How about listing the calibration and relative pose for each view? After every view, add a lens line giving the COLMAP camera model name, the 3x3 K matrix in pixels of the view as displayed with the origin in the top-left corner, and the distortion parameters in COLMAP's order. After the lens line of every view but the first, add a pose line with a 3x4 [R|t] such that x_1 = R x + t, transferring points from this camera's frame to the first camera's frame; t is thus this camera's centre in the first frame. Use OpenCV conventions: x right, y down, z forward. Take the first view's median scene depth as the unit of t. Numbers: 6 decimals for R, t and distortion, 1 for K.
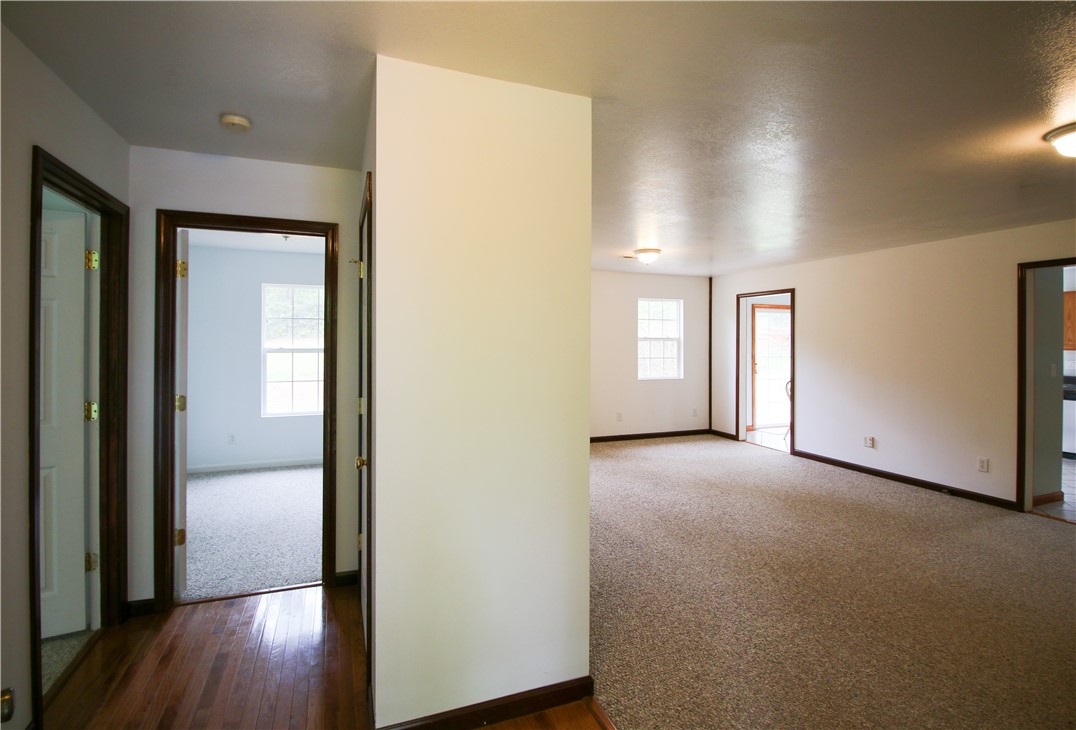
lens RADIAL K [[516.5, 0, 538.1], [0, 516.5, 335.6], [0, 0, 1]] dist [-0.000856, -0.009684]
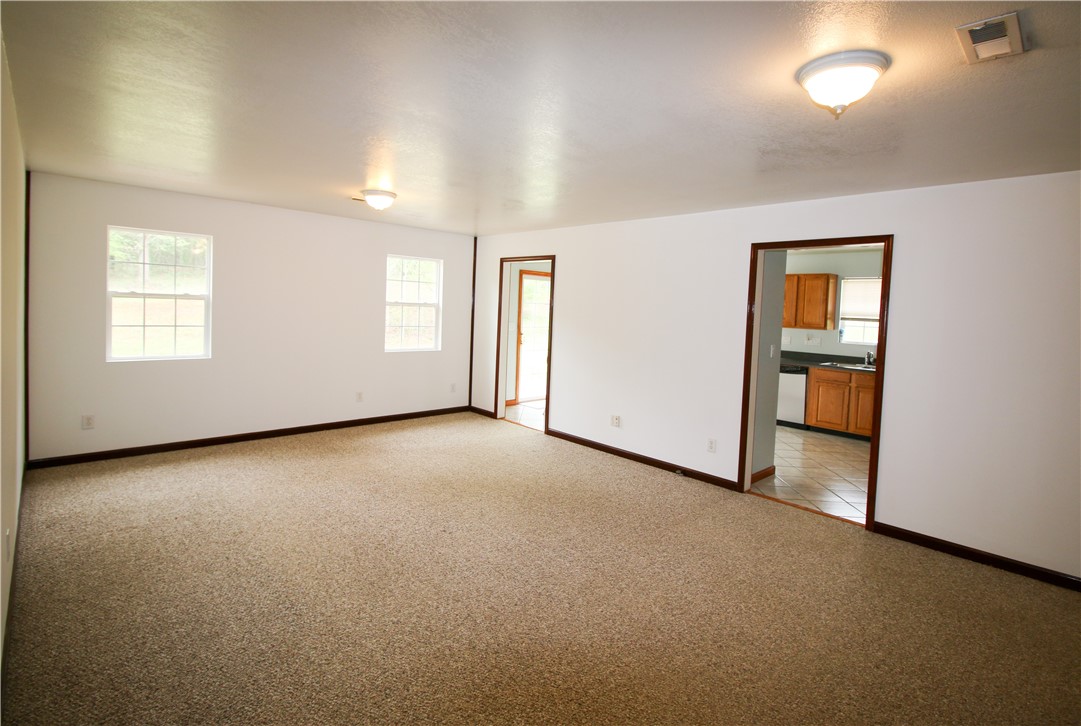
lens RADIAL K [[522.3, 0, 539.7], [0, 522.3, 325.2], [0, 0, 1]] dist [0.019528, -0.000027]
pose [[0.927573, 0.017051, 0.373253, 0.144004], [-0.038345, 0.998028, 0.049700, -0.013282], [-0.371670, -0.060412, 0.926397, 0.162502]]
